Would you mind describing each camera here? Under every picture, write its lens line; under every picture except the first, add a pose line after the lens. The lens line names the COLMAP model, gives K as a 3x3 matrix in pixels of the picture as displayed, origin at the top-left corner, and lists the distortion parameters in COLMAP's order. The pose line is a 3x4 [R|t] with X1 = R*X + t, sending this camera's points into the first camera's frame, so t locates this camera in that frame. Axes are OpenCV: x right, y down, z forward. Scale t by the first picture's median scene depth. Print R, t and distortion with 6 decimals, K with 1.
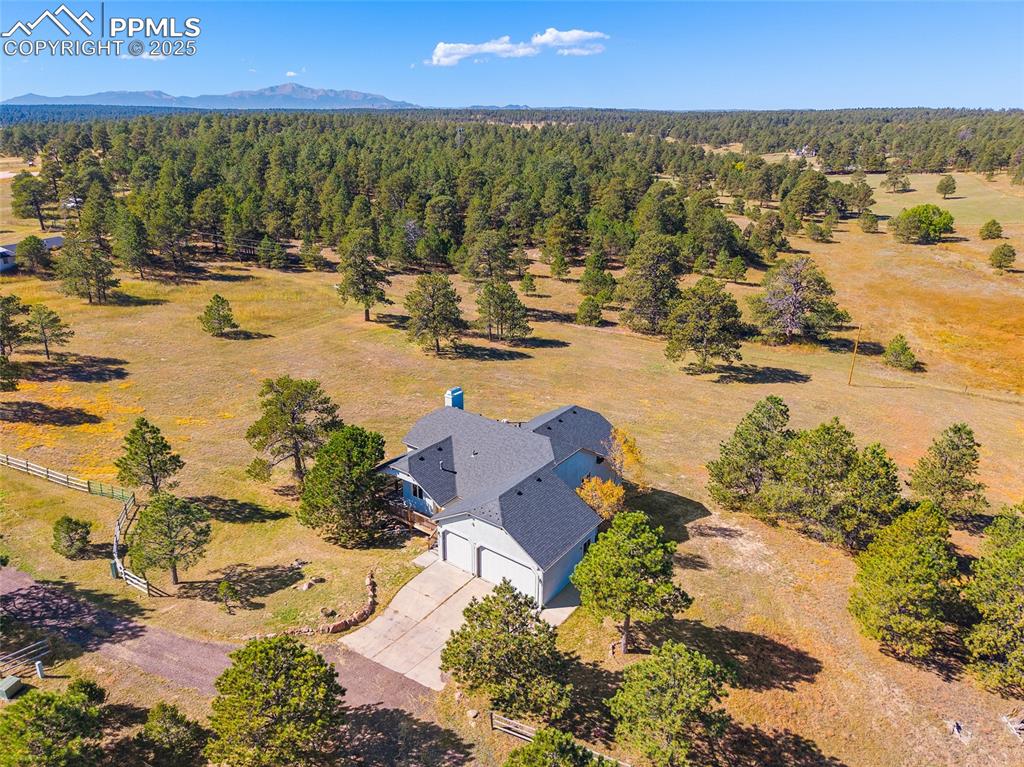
lens RADIAL K [[676.0, 0, 510.7], [0, 676.0, 396.7], [0, 0, 1]] dist [-0.008058, -0.003105]
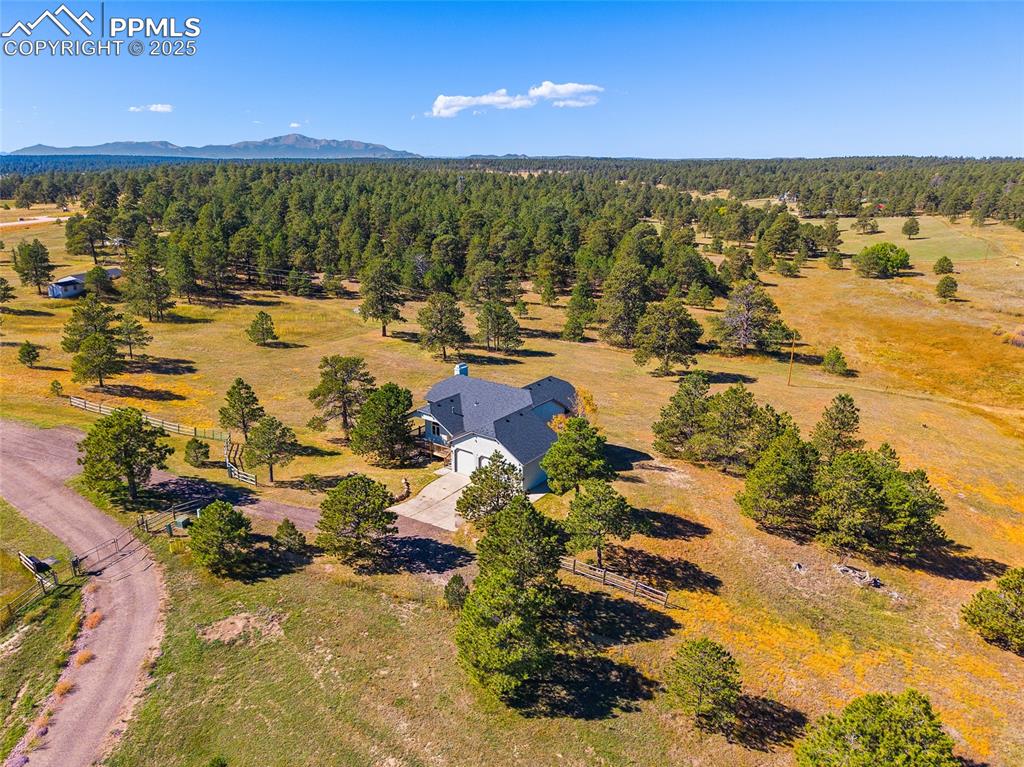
lens RADIAL K [[676.0, 0, 510.7], [0, 676.0, 396.7], [0, 0, 1]] dist [-0.008058, -0.003105]
pose [[0.999995, -0.002398, 0.001842, 0.005154], [0.002510, 0.998004, -0.063096, 0.055226], [-0.001687, 0.063100, 0.998006, -0.138900]]
